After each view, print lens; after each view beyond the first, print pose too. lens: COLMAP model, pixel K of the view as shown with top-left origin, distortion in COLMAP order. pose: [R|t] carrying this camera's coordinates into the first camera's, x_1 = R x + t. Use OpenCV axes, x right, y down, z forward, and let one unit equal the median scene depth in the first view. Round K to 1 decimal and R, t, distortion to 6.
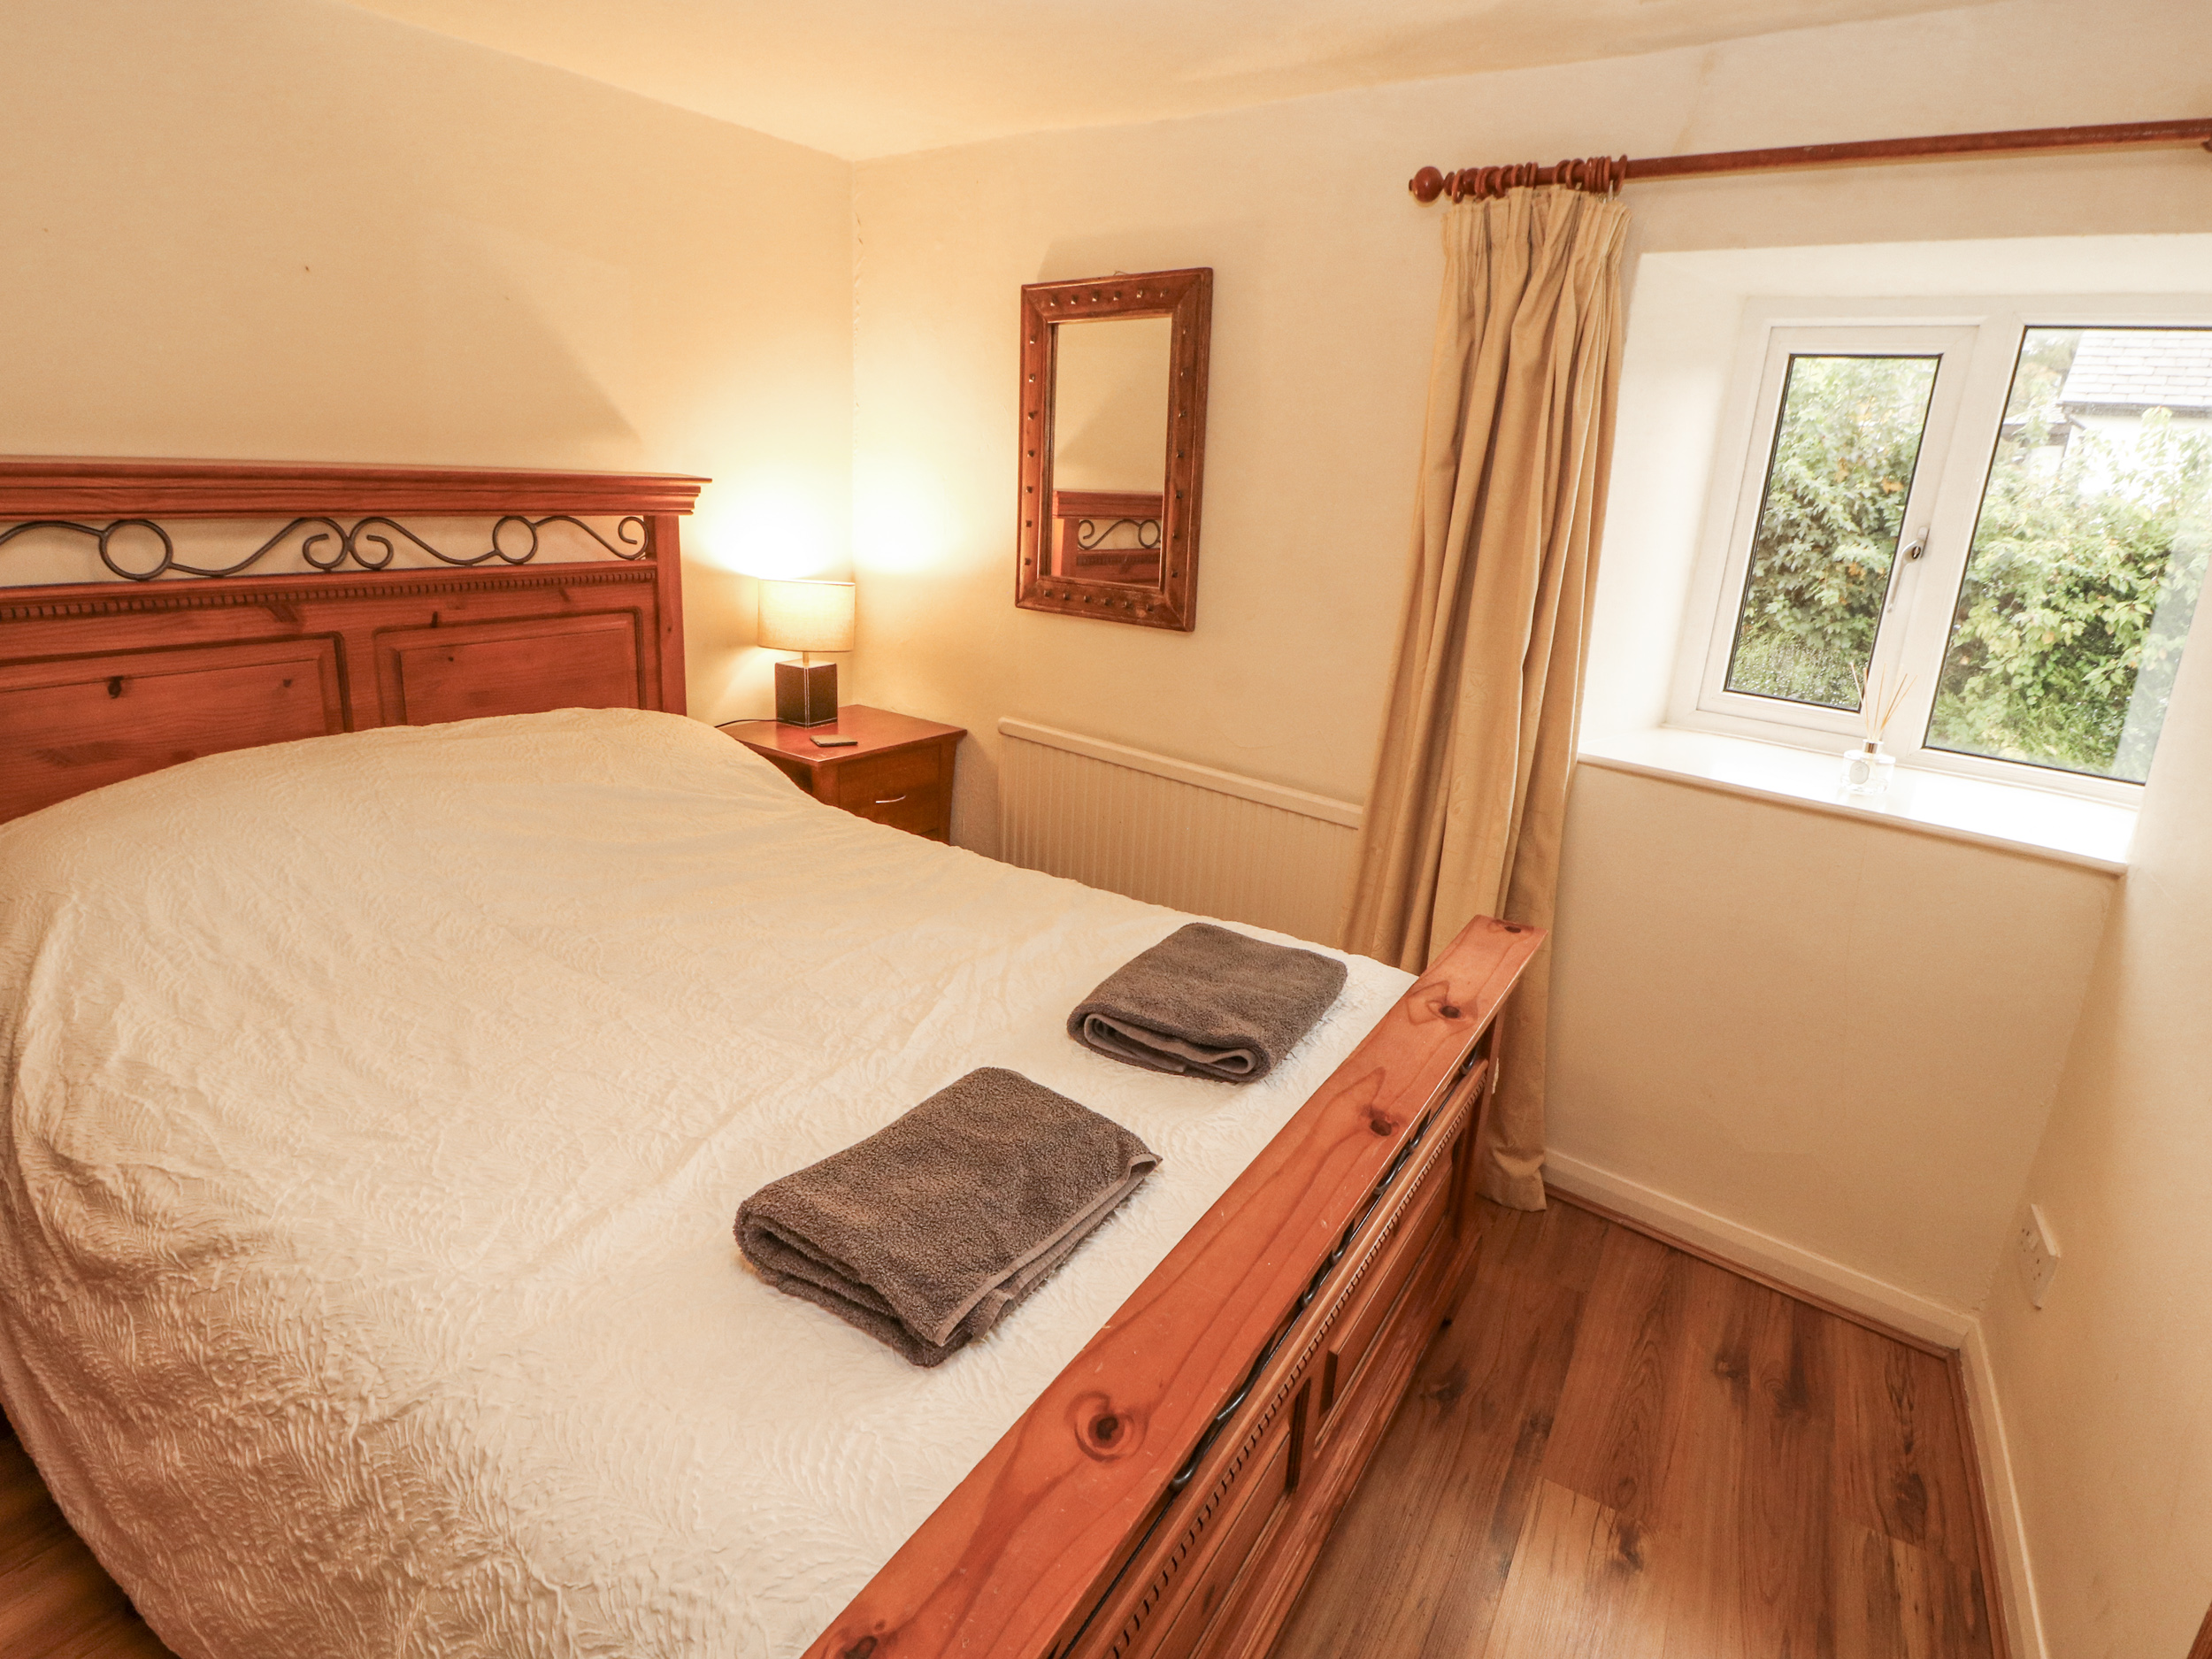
lens RADIAL K [[1212.9, 0, 1116.7], [0, 1212.9, 798.8], [0, 0, 1]] dist [-0.000238, 0.000305]
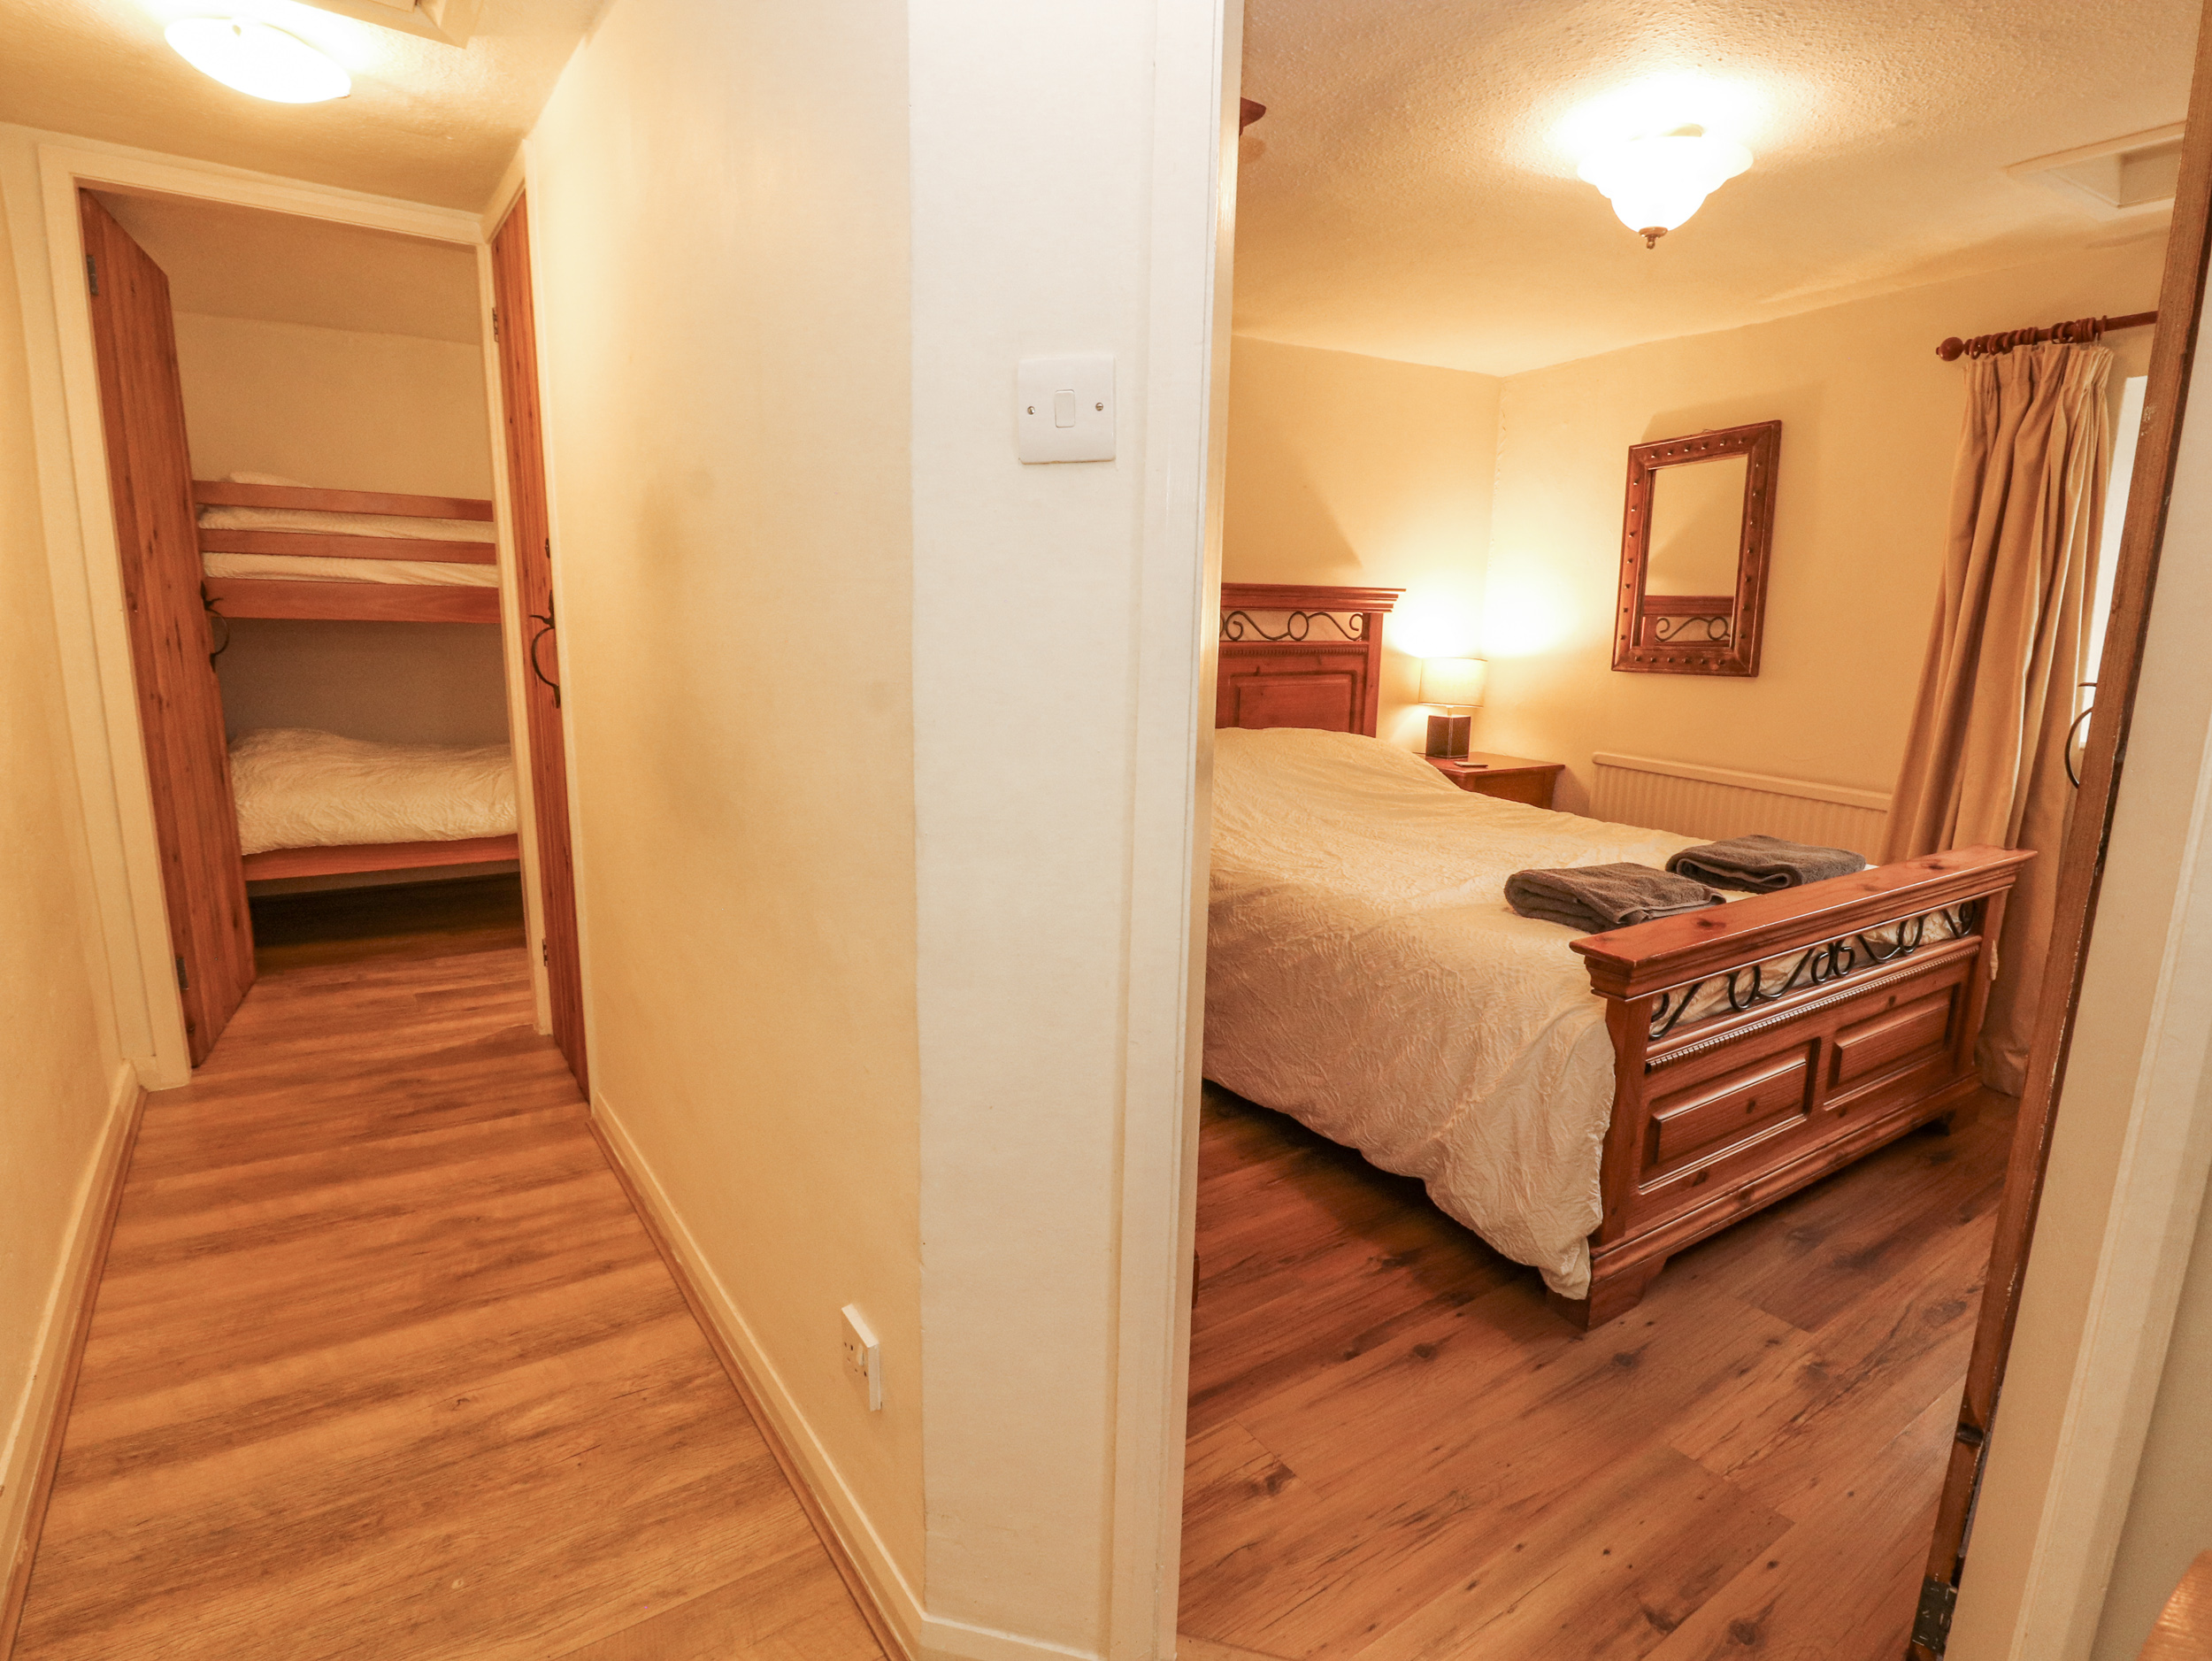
lens RADIAL K [[1197.4, 0, 1061.5], [0, 1197.4, 861.8], [0, 0, 1]] dist [0.000672, -0.016147]
pose [[0.896698, 0.038037, -0.441006, -0.039311], [-0.075543, 0.994835, -0.067797, 0.225934], [0.436149, 0.094108, 0.894940, -0.545147]]
